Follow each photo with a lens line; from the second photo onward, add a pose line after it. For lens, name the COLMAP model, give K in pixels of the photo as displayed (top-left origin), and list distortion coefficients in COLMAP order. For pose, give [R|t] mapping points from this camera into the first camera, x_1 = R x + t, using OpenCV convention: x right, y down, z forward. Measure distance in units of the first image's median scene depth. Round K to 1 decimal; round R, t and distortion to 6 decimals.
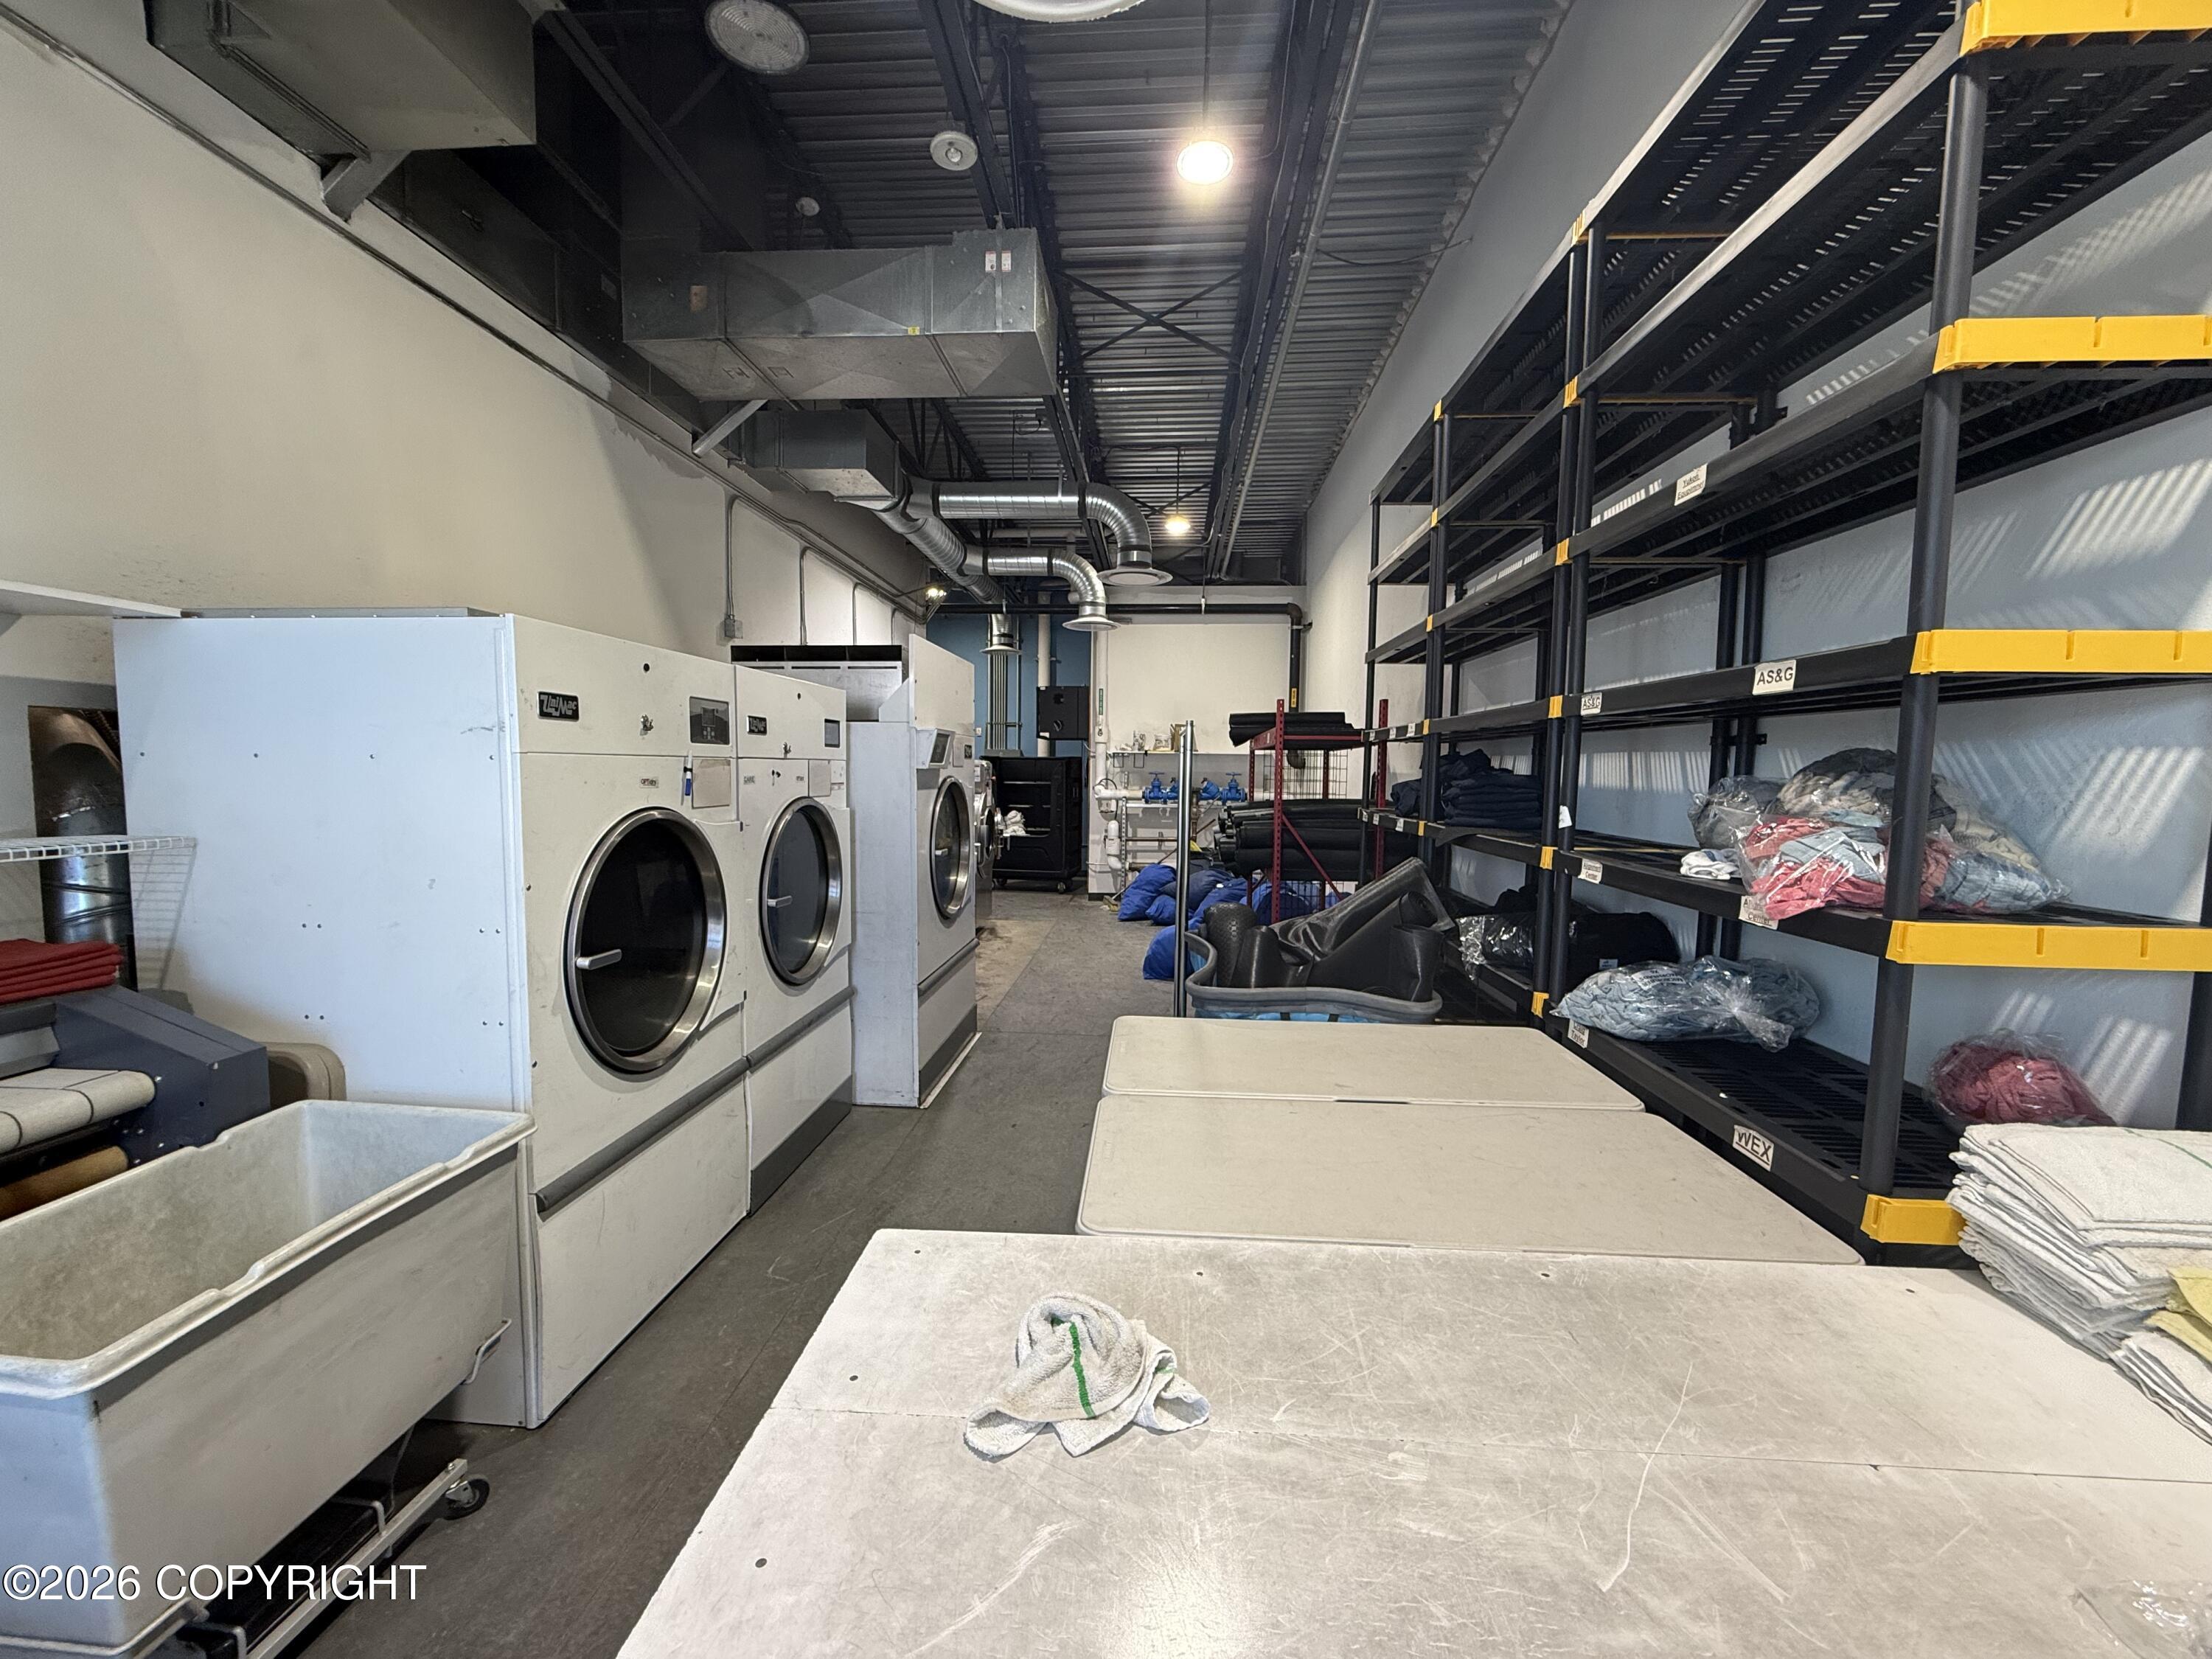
lens RADIAL K [[882.8, 0, 1108.7], [0, 882.8, 834.0], [0, 0, 1]] dist [-0.002641, 0.000314]
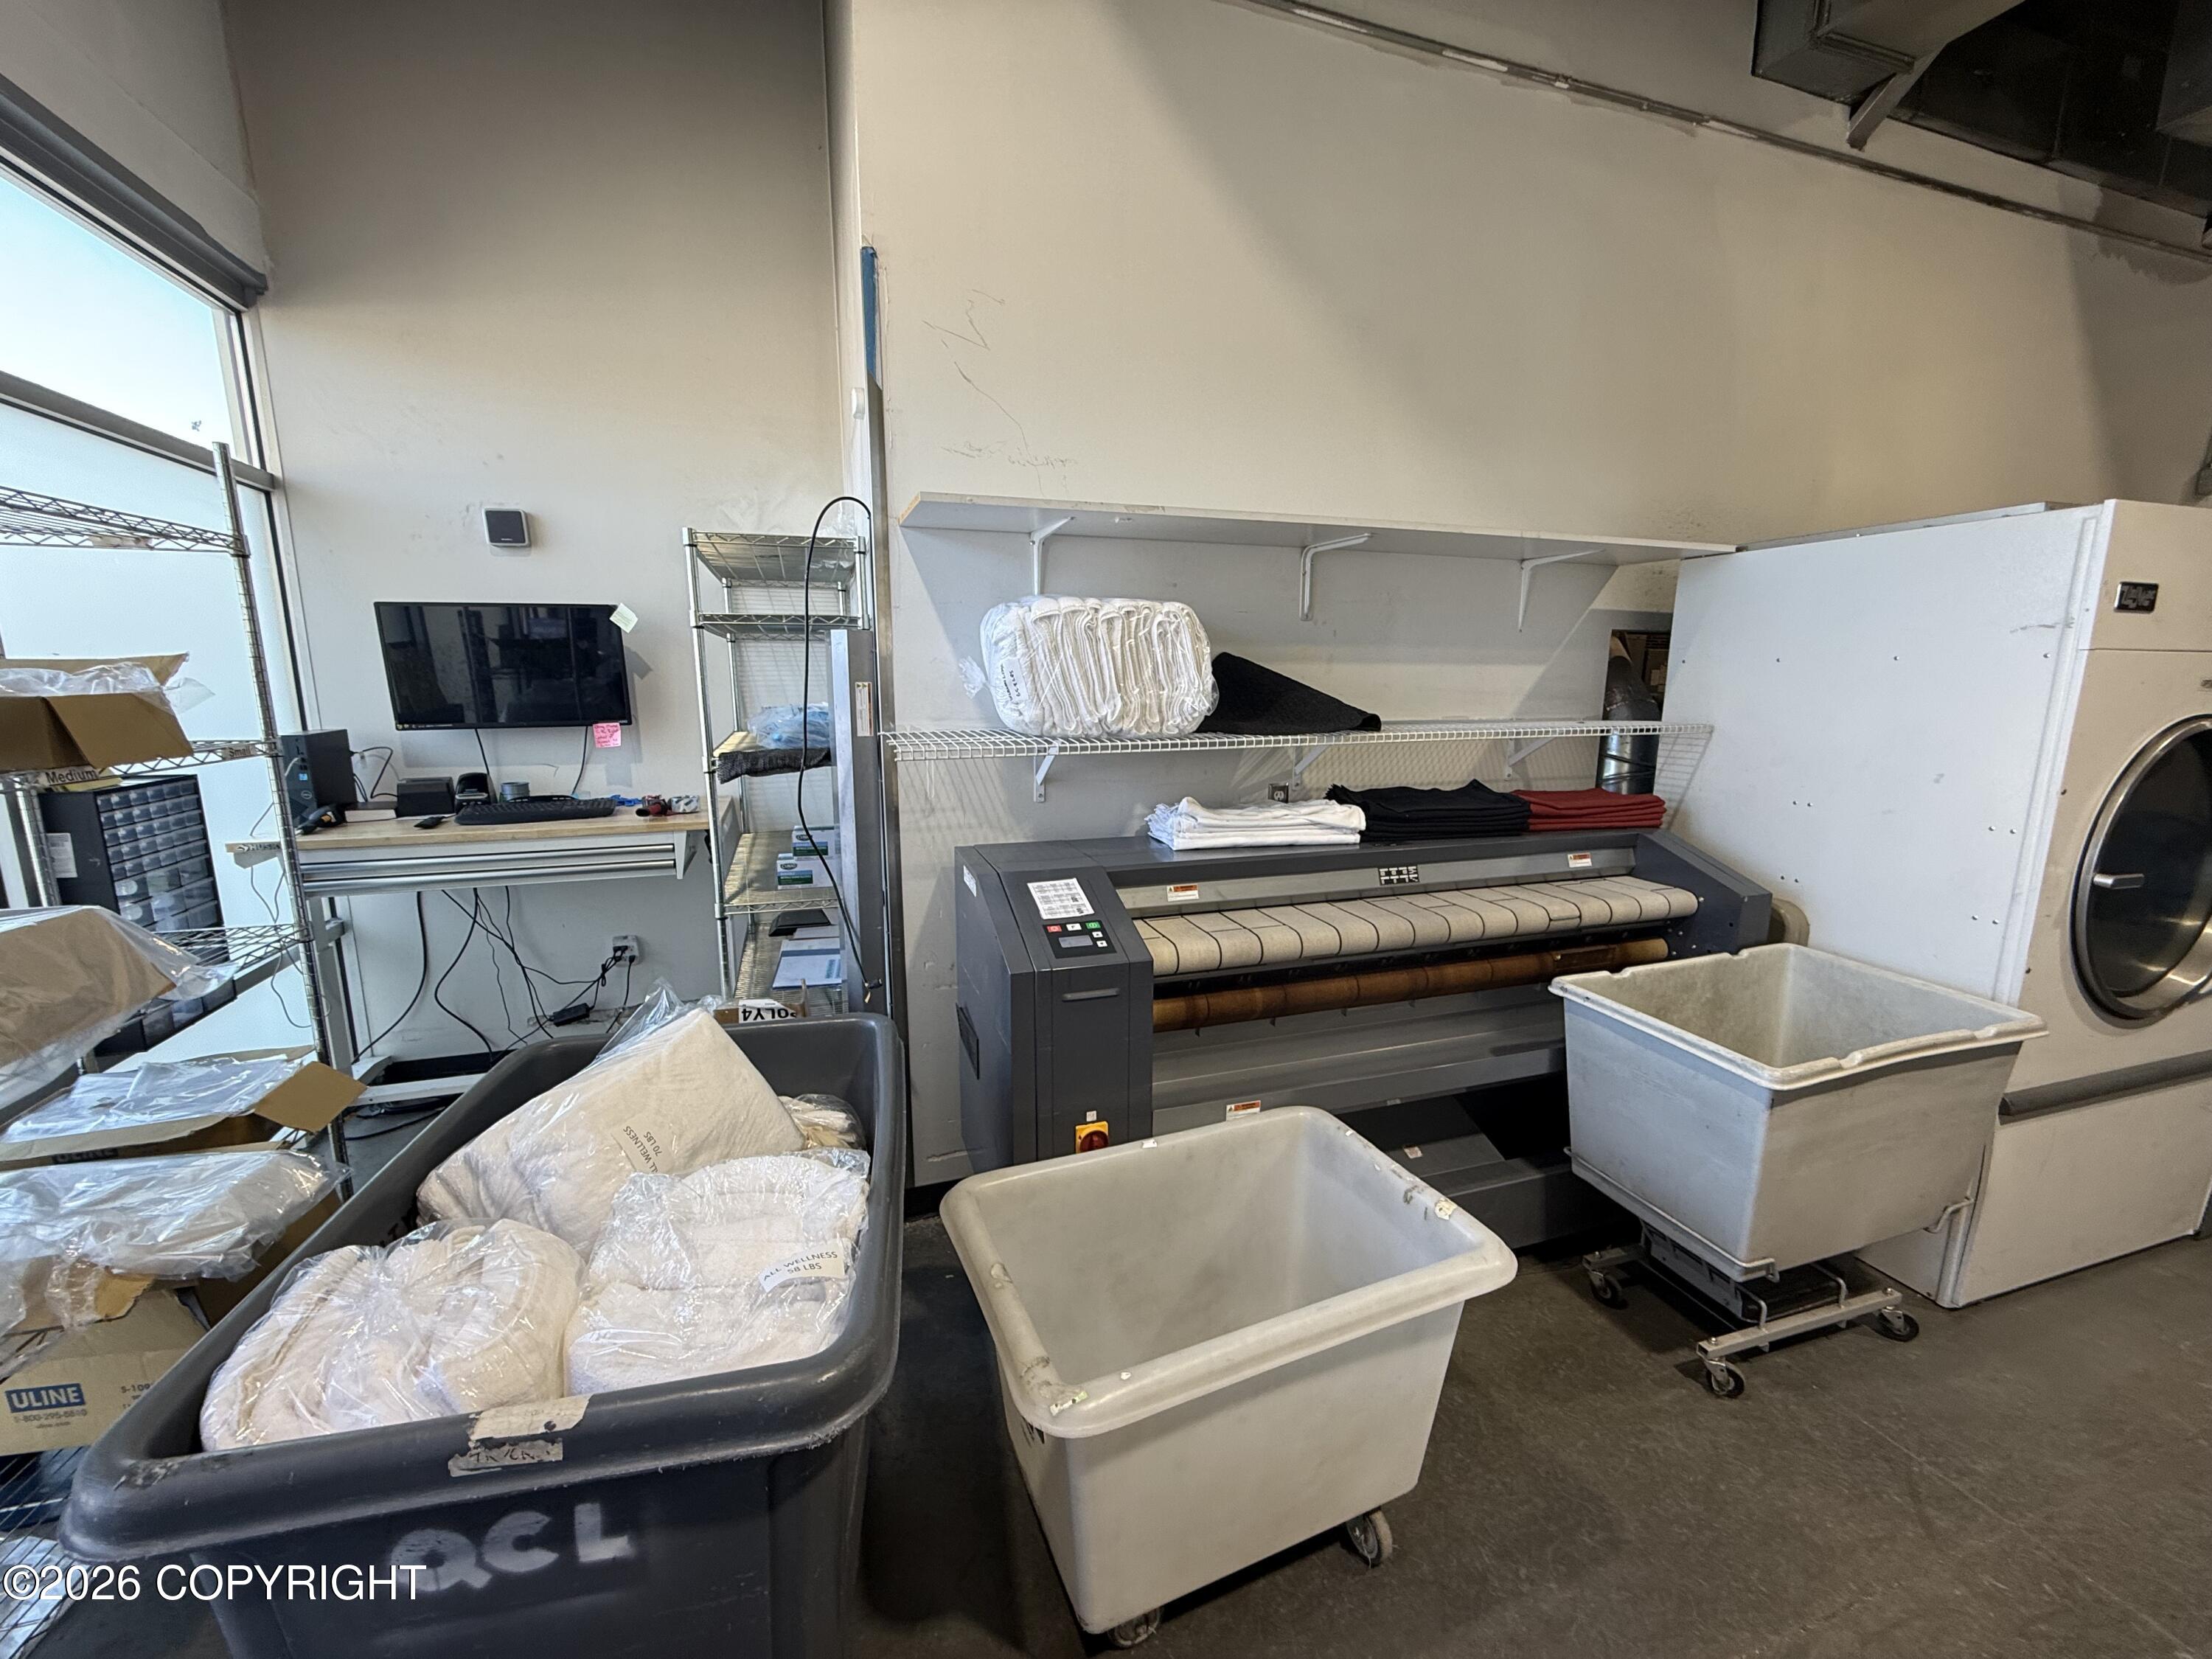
lens RADIAL K [[882.8, 0, 1108.7], [0, 882.8, 834.0], [0, 0, 1]] dist [-0.002641, 0.000314]
pose [[0.374022, 0.154118, -0.914524, -0.156978], [-0.067095, 0.988008, 0.139061, 0.041575], [0.924989, 0.009348, 0.379878, -0.324555]]
